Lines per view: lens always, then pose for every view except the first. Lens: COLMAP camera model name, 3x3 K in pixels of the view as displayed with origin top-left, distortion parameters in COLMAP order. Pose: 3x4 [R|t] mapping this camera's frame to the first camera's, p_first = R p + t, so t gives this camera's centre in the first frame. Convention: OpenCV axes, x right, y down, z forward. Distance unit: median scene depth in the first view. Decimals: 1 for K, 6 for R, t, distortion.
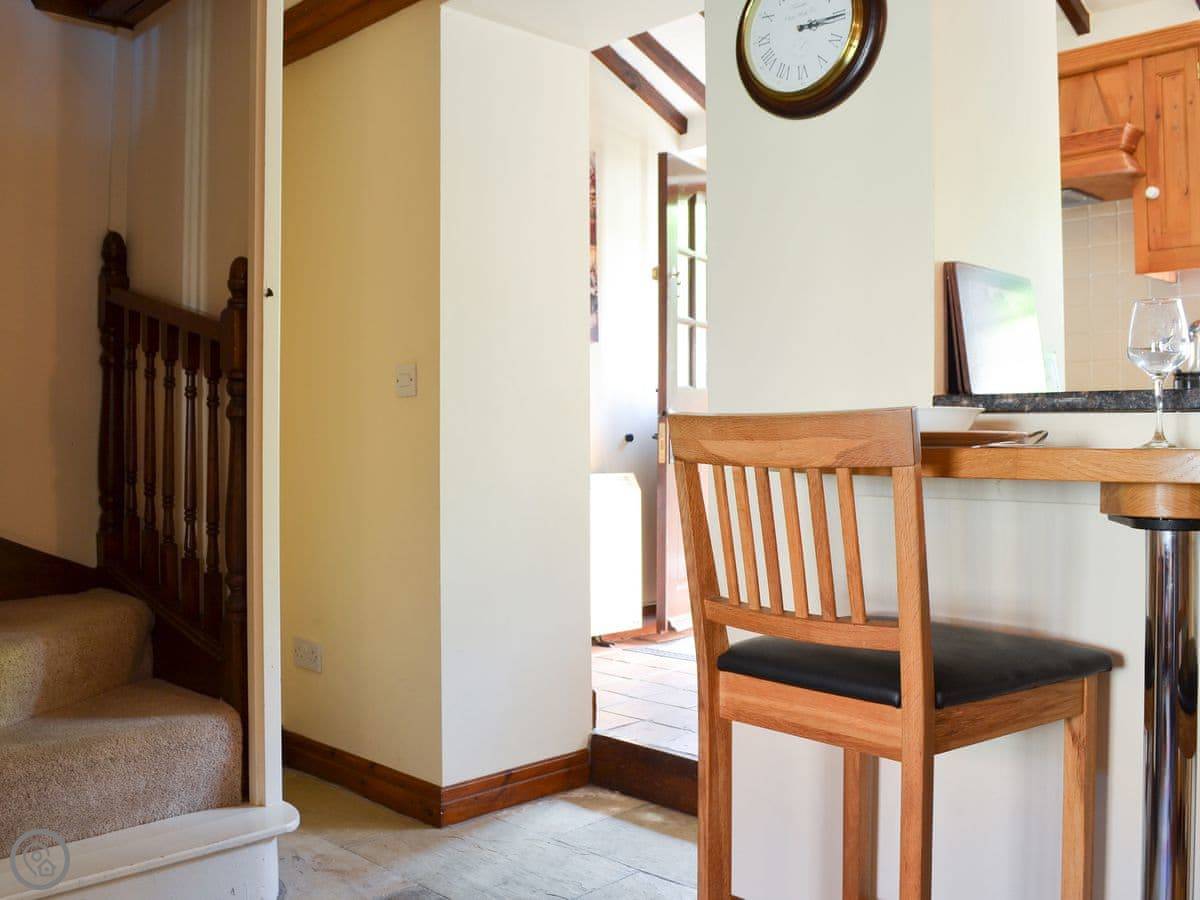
lens RADIAL K [[1150.4, 0, 600.0], [0, 1150.4, 450.0], [0, 0, 1]] dist [-0.084055, 0.007433]
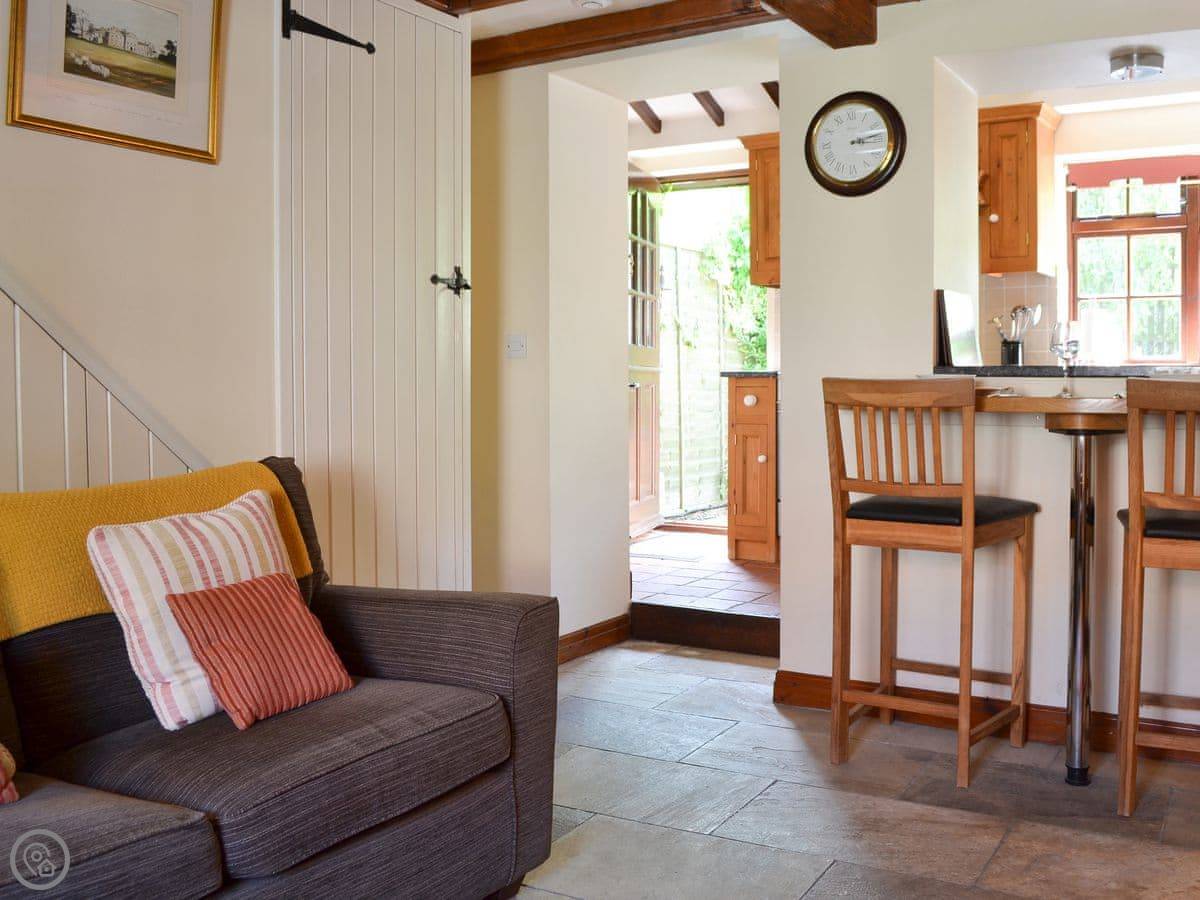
lens RADIAL K [[1176.6, 0, 683.7], [0, 1176.6, 443.4], [0, 0, 1]] dist [-0.079436, -0.014247]
pose [[0.959013, -0.015600, 0.282932, -0.669452], [0.003268, 0.999026, 0.044006, -0.010268], [-0.283343, -0.041278, 0.958130, -0.712813]]
